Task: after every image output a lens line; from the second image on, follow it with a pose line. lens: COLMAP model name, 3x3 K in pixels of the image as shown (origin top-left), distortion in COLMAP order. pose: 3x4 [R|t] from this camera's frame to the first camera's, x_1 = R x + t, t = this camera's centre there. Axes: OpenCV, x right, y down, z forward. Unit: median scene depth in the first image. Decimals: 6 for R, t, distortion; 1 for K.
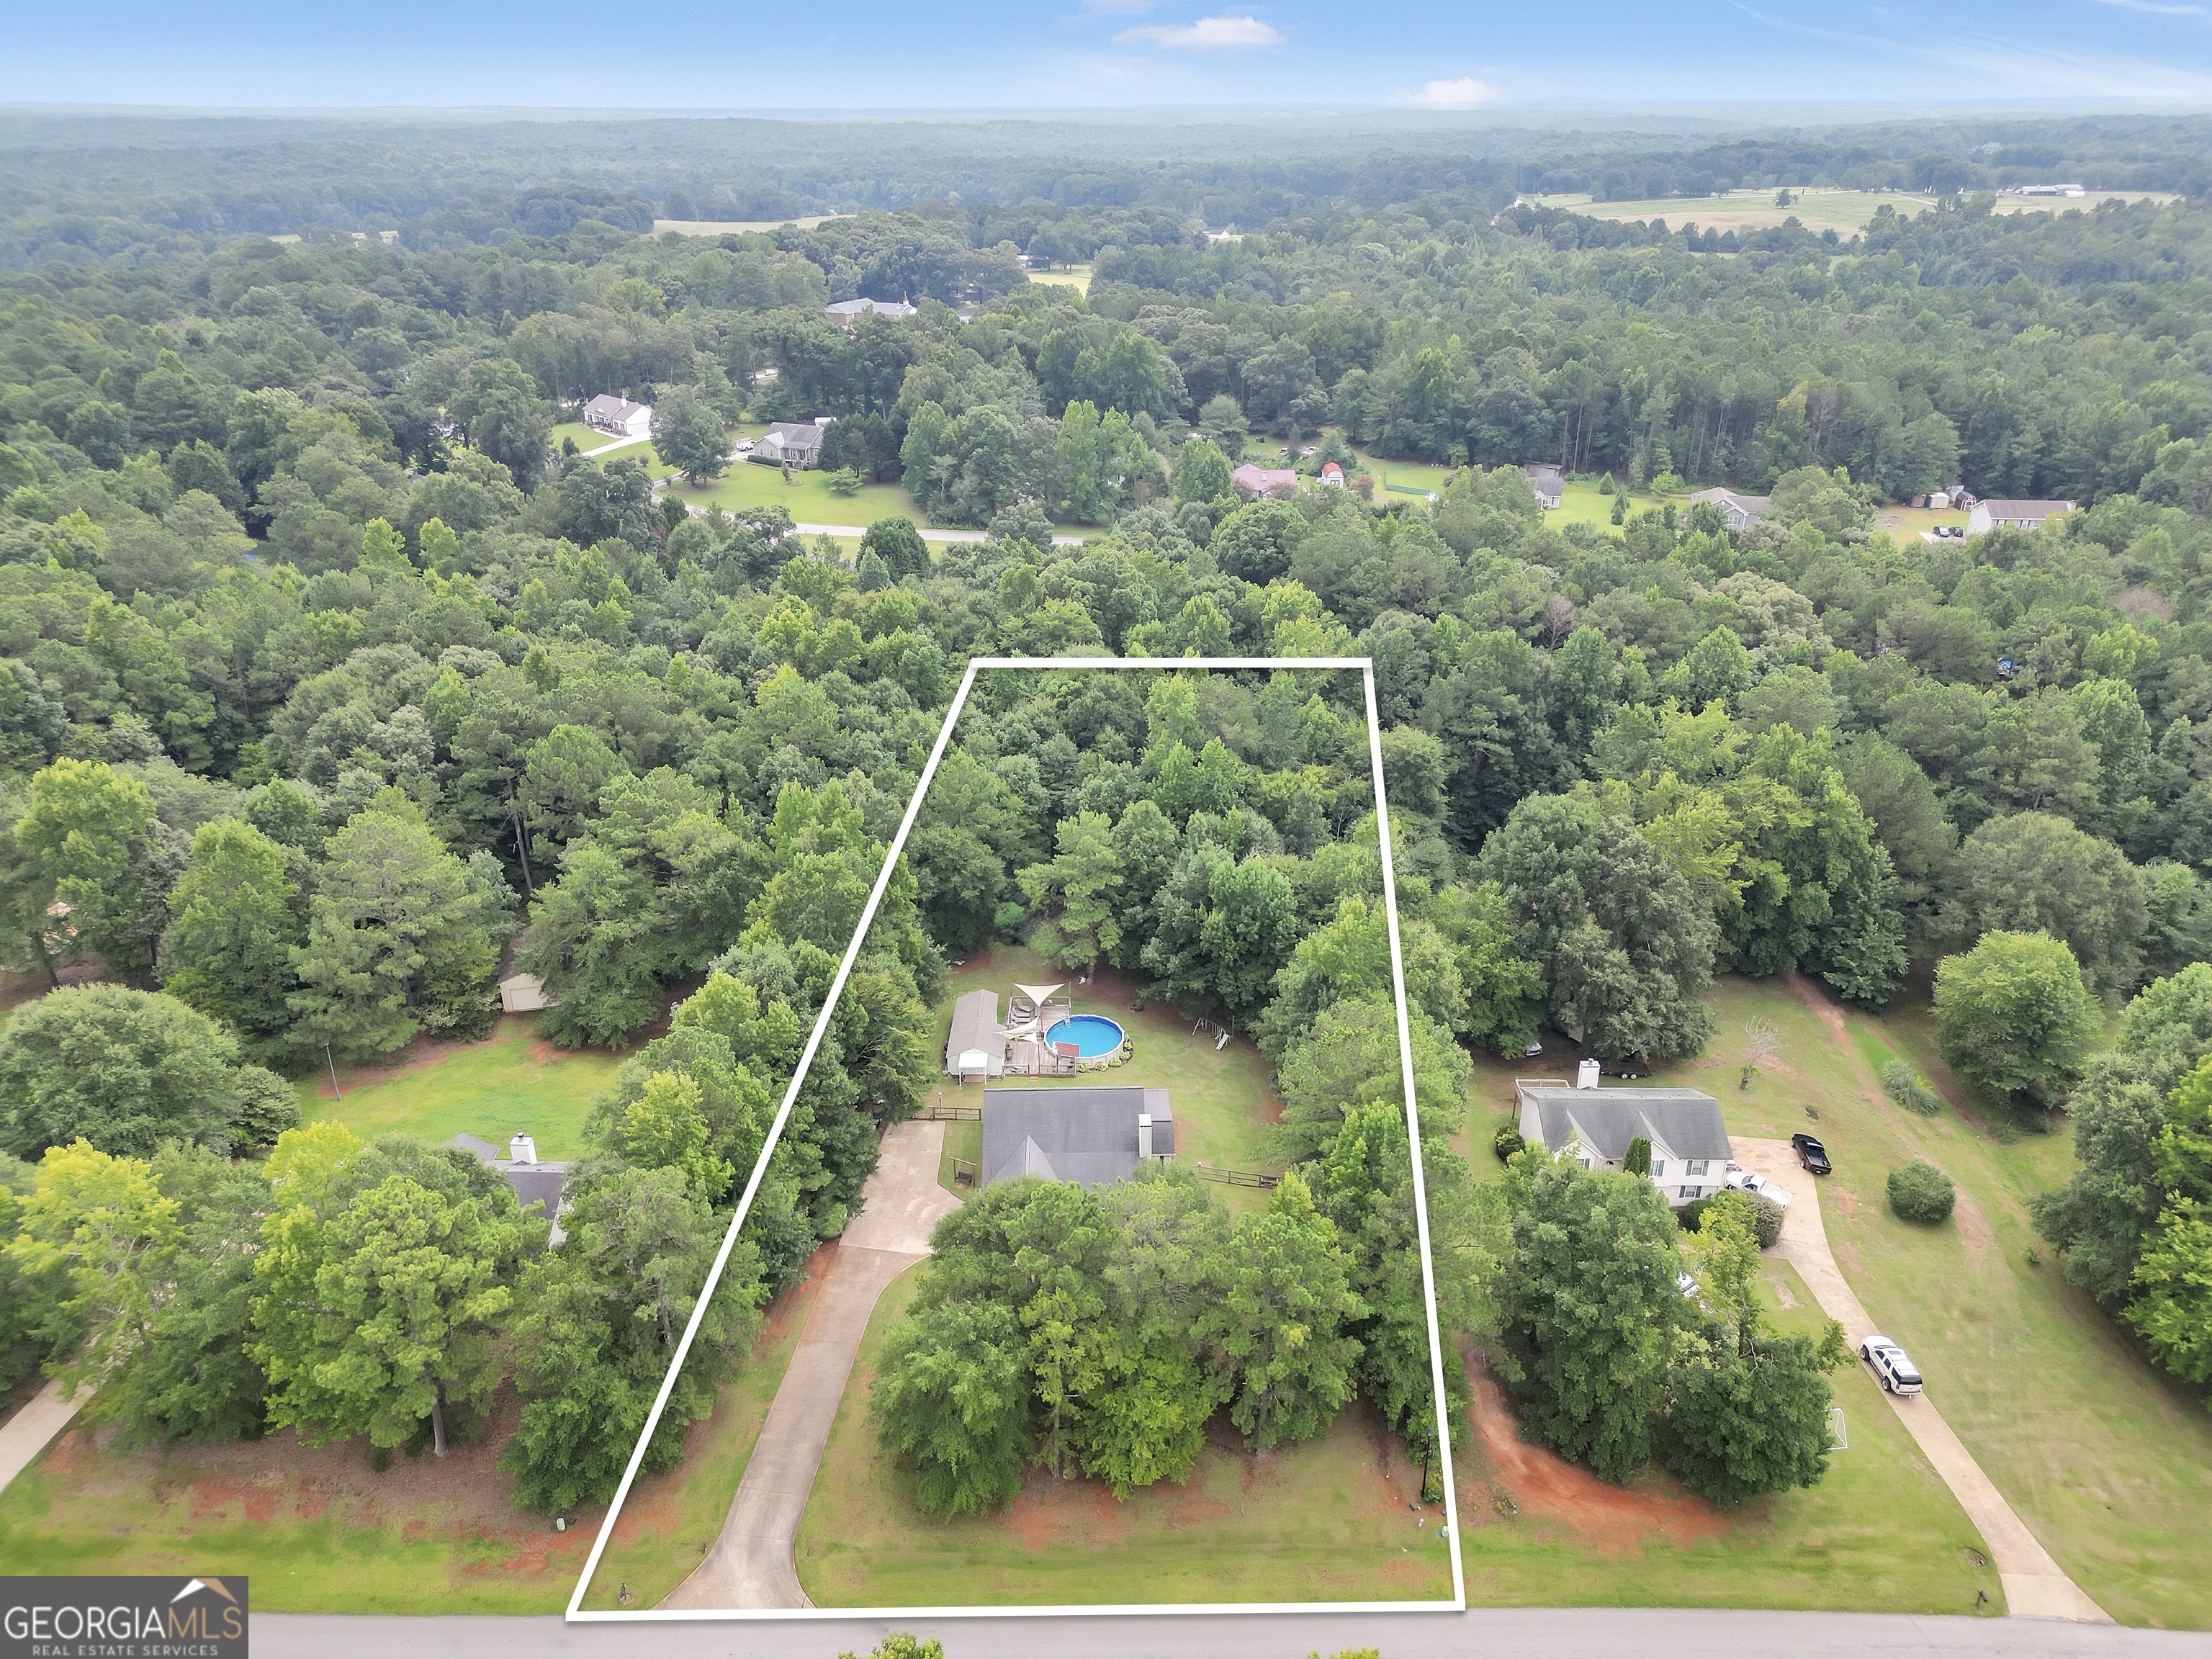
lens RADIAL K [[1542.0, 0, 1106.0], [0, 1542.0, 829.5], [0, 0, 1]] dist [0.072561, -0.066055]
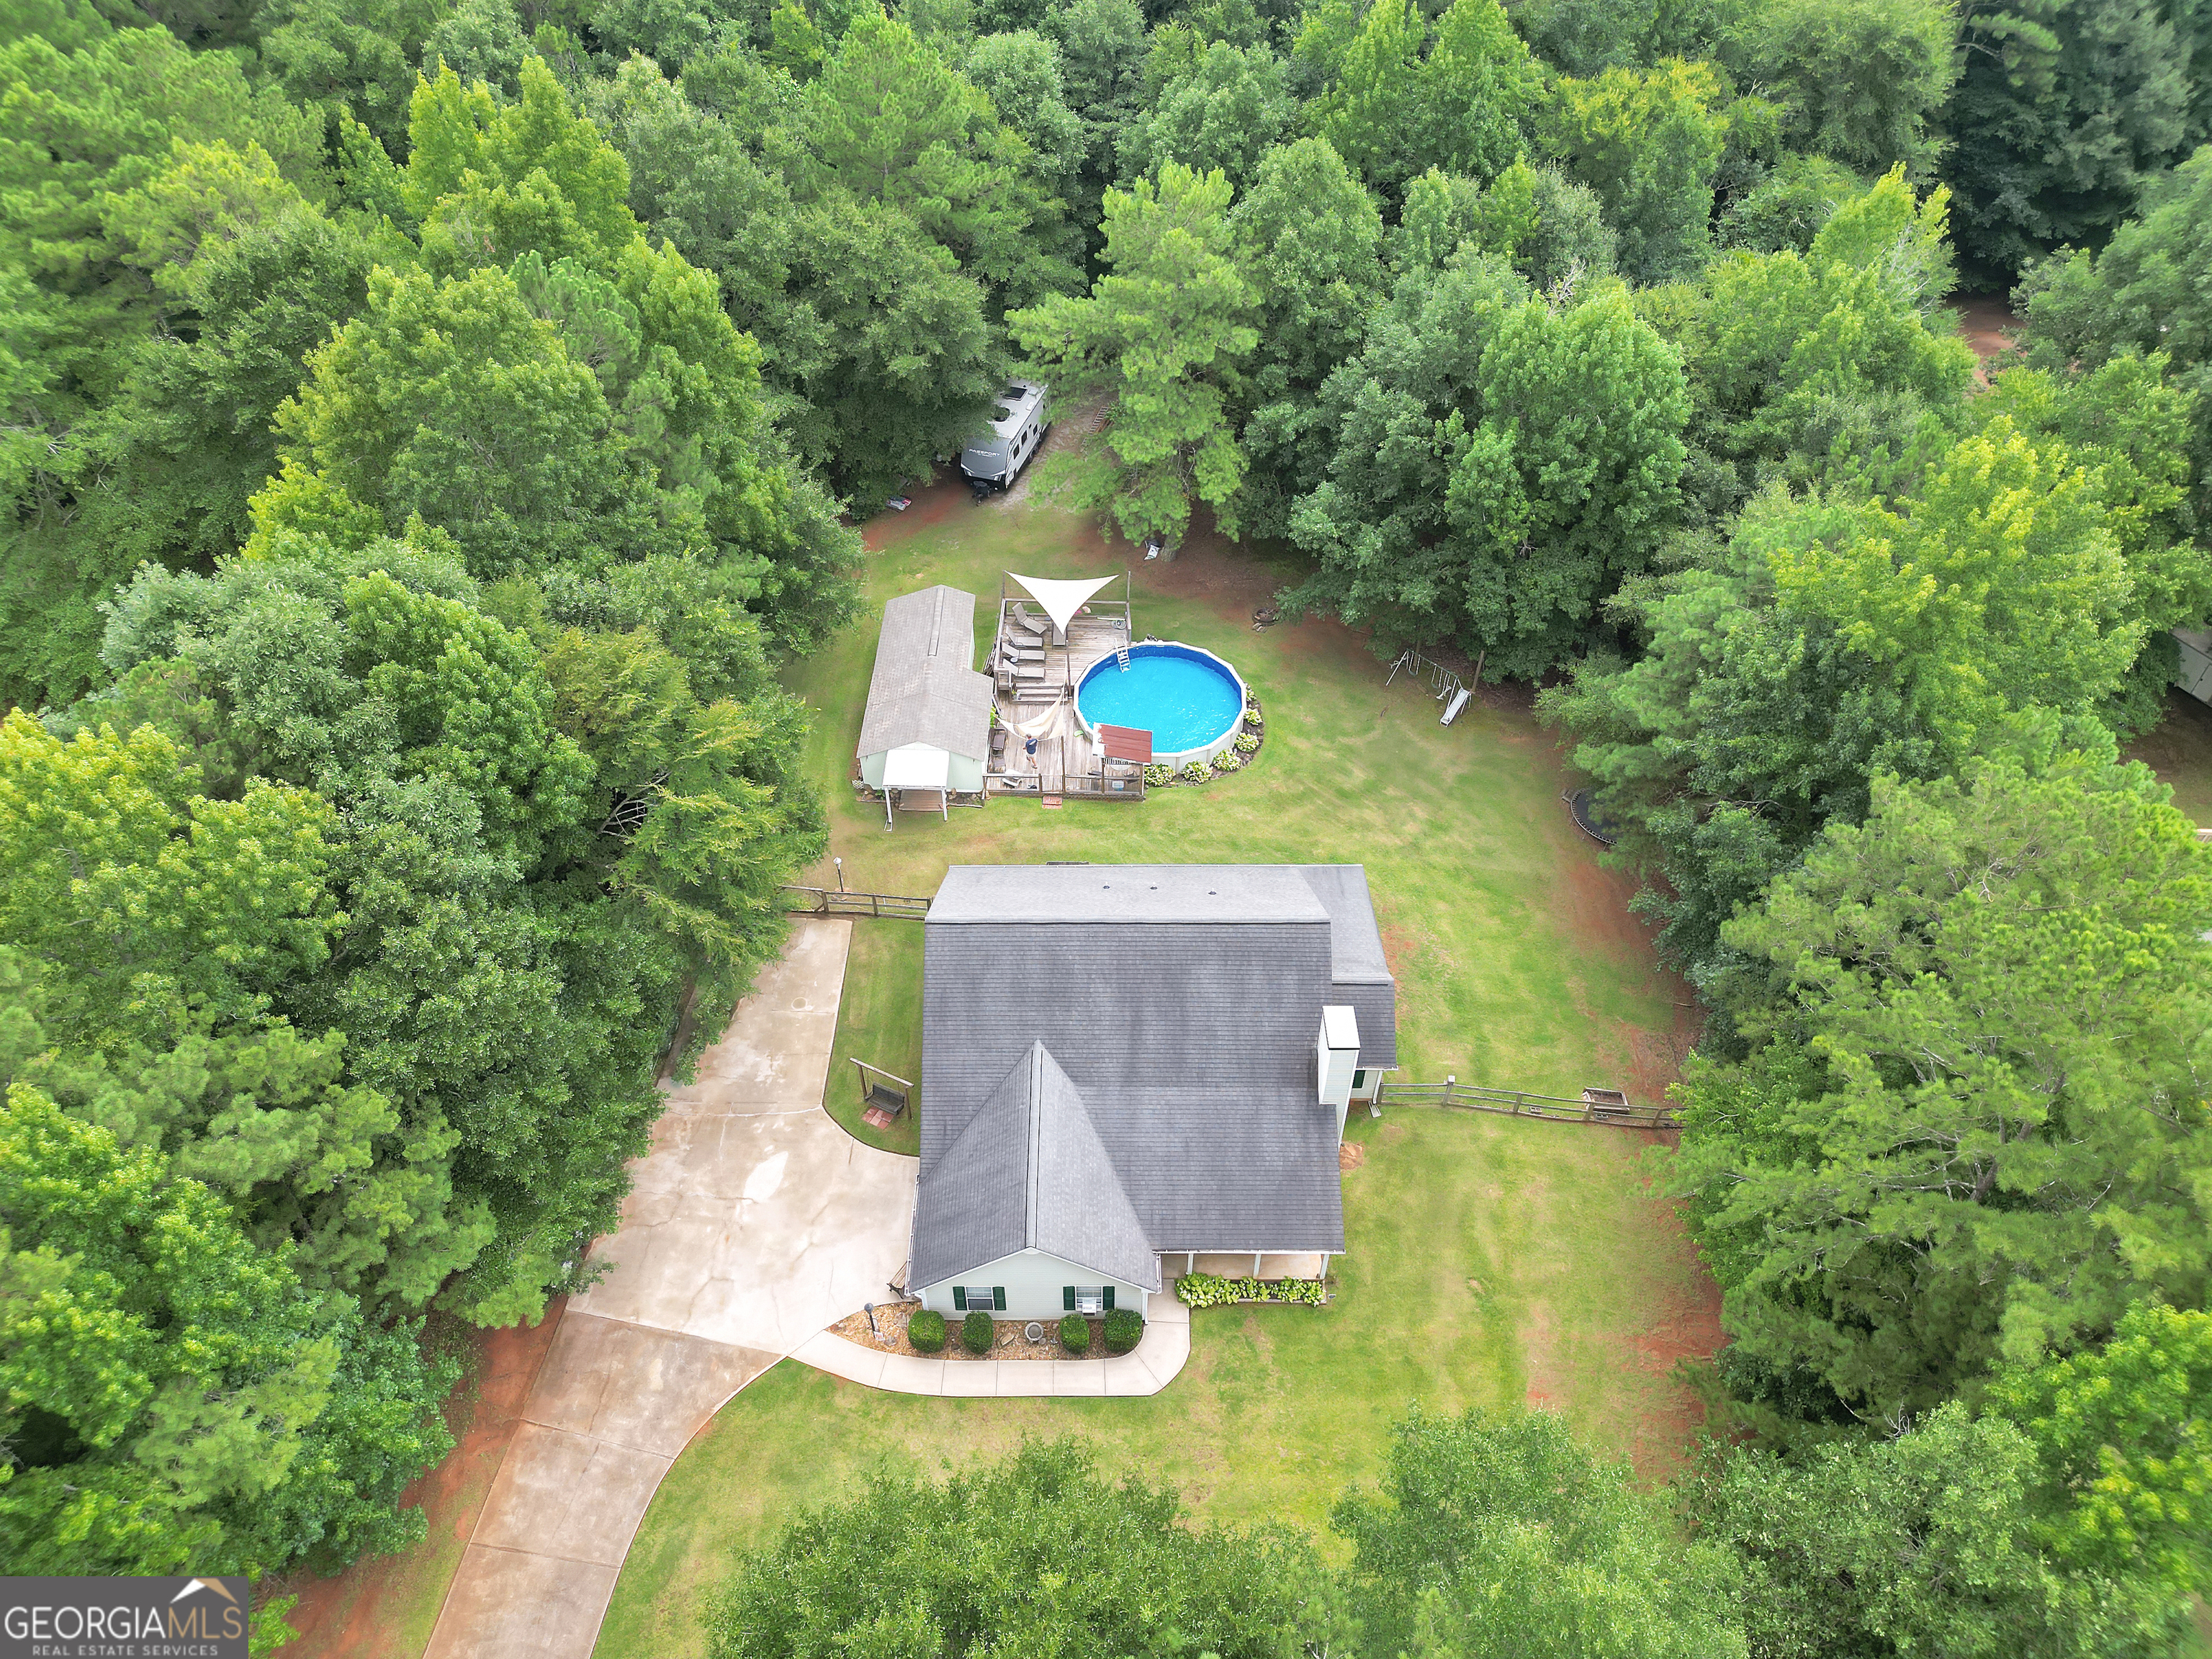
lens RADIAL K [[1521.5, 0, 1106.0], [0, 1521.5, 829.5], [0, 0, 1]] dist [0.058587, -0.039651]
pose [[0.999820, 0.015874, -0.010377, -0.023923], [-0.010920, 0.929225, 0.369354, 0.002166], [0.015506, -0.369174, 0.929231, 0.535089]]
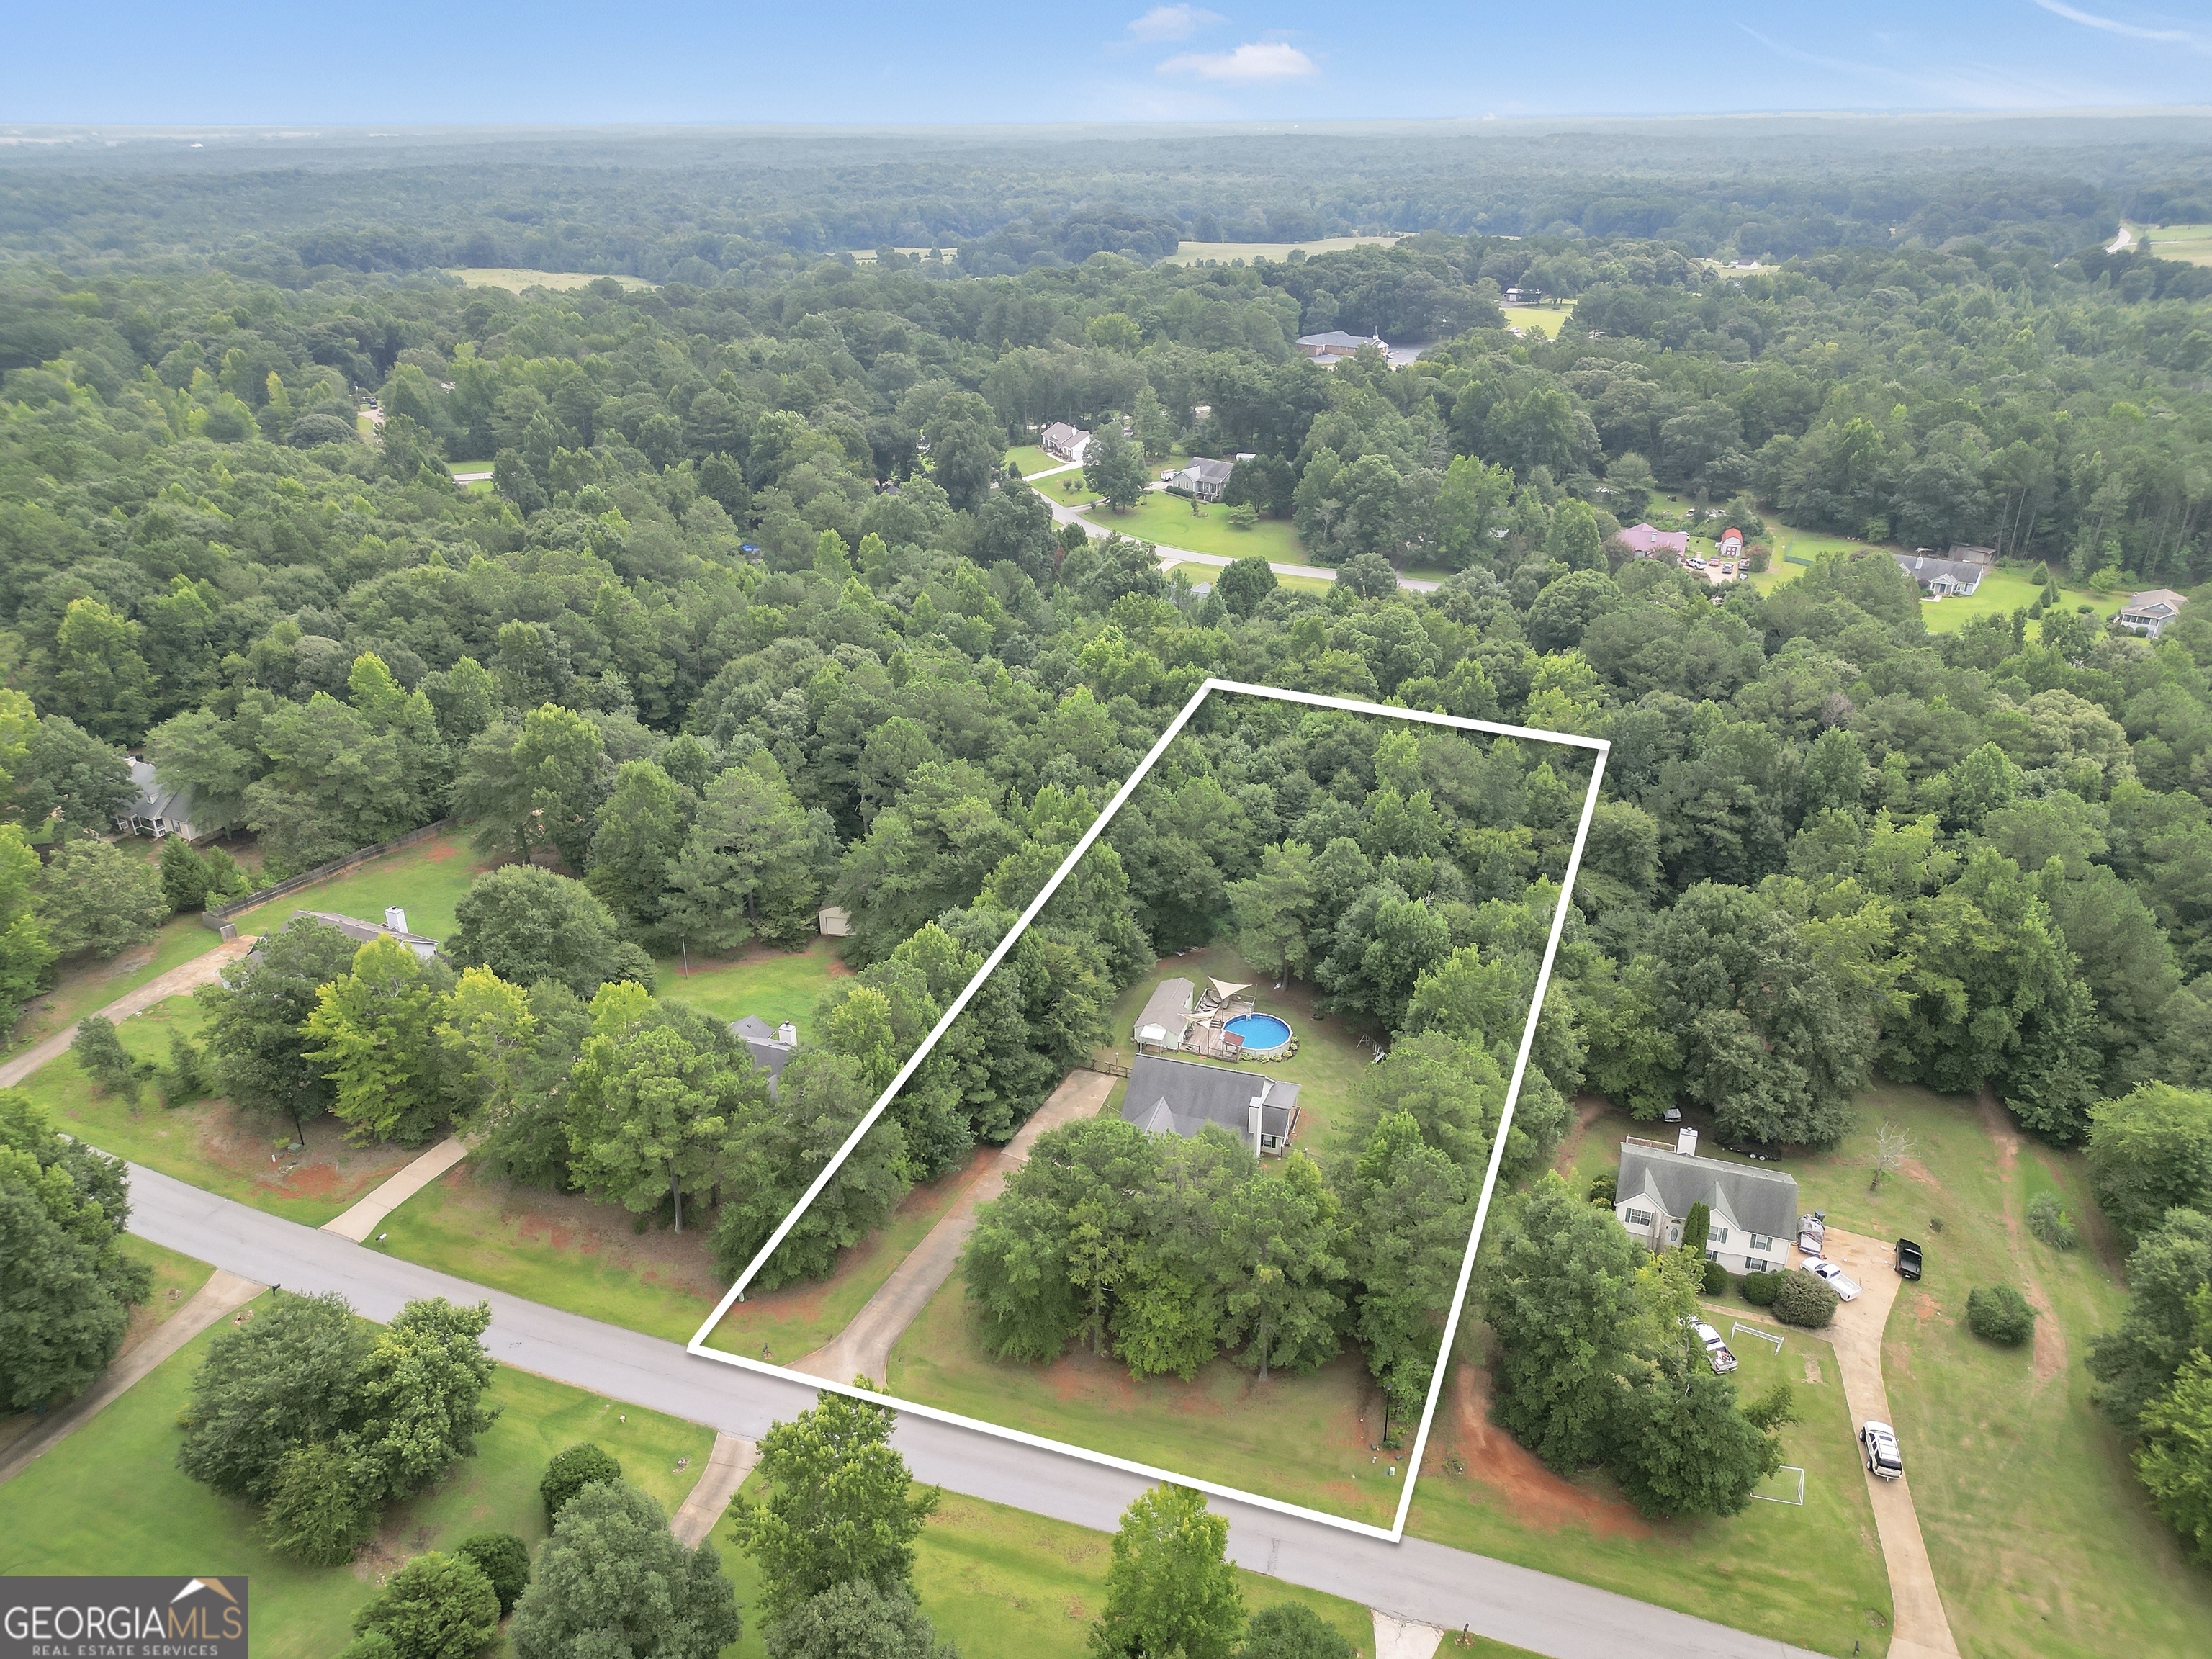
lens RADIAL K [[1542.0, 0, 1106.0], [0, 1542.0, 829.5], [0, 0, 1]] dist [0.072561, -0.066055]
pose [[0.947013, 0.131971, -0.292830, 0.190021], [-0.133525, 0.990935, 0.014770, -0.017763], [0.292125, 0.025113, 0.956050, -0.142708]]
